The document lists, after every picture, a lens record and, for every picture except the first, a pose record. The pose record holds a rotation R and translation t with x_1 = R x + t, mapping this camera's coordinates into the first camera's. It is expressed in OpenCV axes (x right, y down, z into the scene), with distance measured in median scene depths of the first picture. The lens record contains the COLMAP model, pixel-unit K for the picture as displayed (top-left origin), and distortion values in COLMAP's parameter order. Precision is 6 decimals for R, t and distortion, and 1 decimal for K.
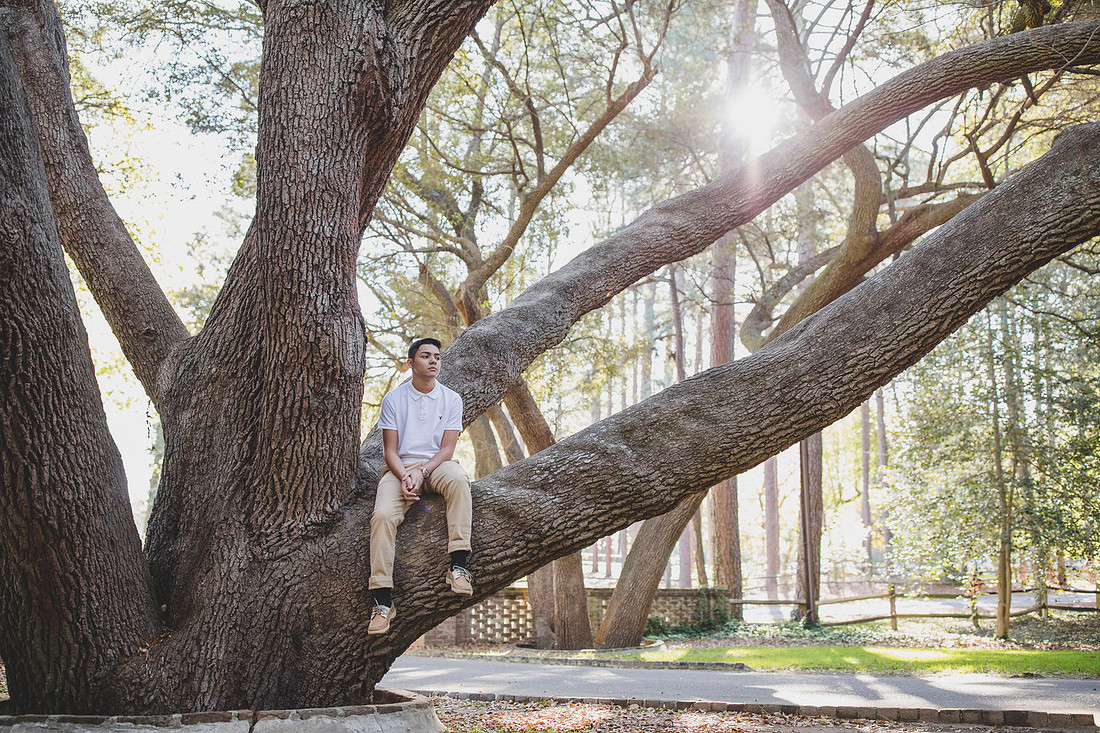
lens RADIAL K [[1053.6, 0, 551.7], [0, 1053.6, 369.6], [0, 0, 1]] dist [-0.009486, 0.000000]
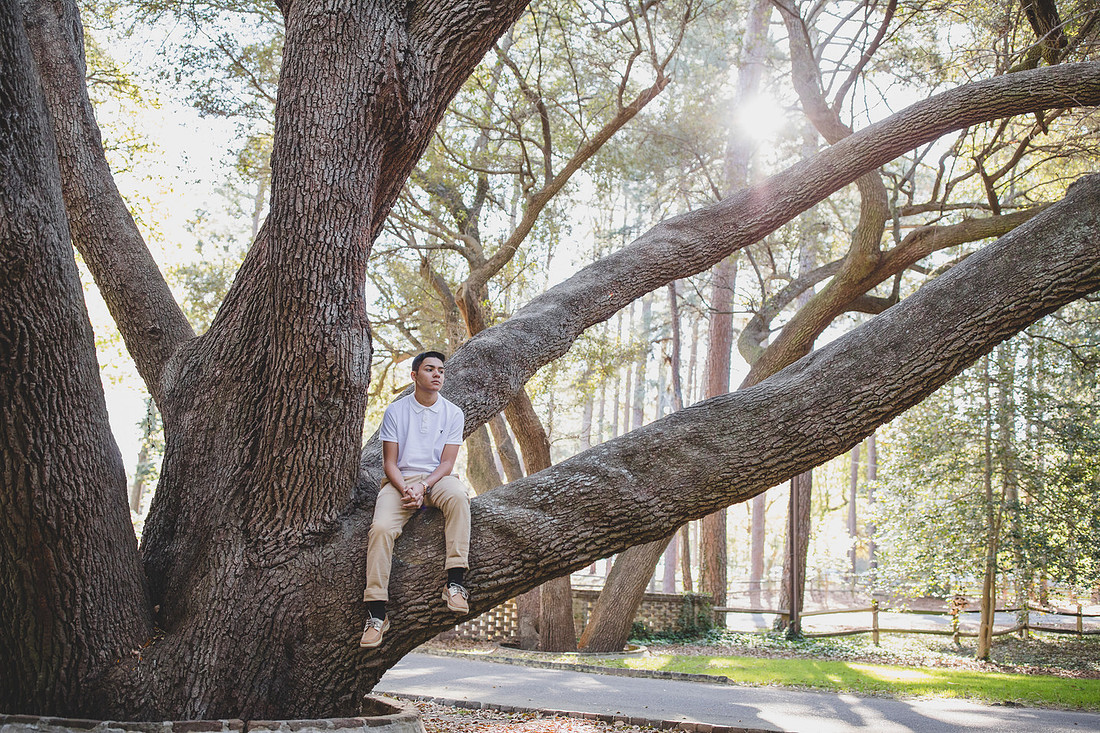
lens RADIAL K [[1053.6, 0, 551.9], [0, 1053.6, 369.8], [0, 0, 1]] dist [-0.009486, 0.000000]
pose [[0.998756, 0.049409, 0.006799, -0.012366], [-0.049461, 0.998746, 0.007726, -0.027525], [-0.006409, -0.008052, 0.999947, -0.000556]]
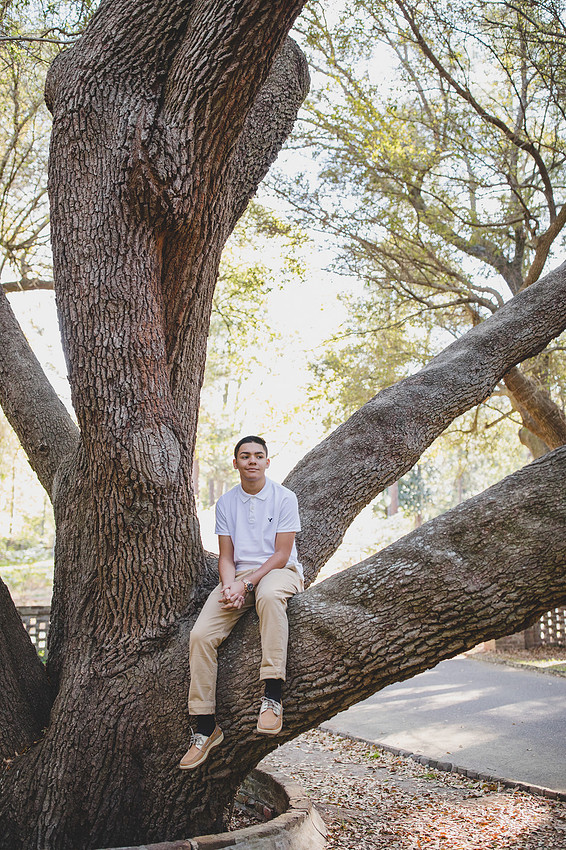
lens RADIAL K [[814.1, 0, 283.9], [0, 814.1, 424.7], [0, 0, 1]] dist [-0.009486, 0.000000]
pose [[0.895237, -0.090638, -0.436274, 0.238873], [0.108043, 0.994030, 0.015189, -0.050519], [0.432292, -0.060734, 0.899686, 0.386469]]
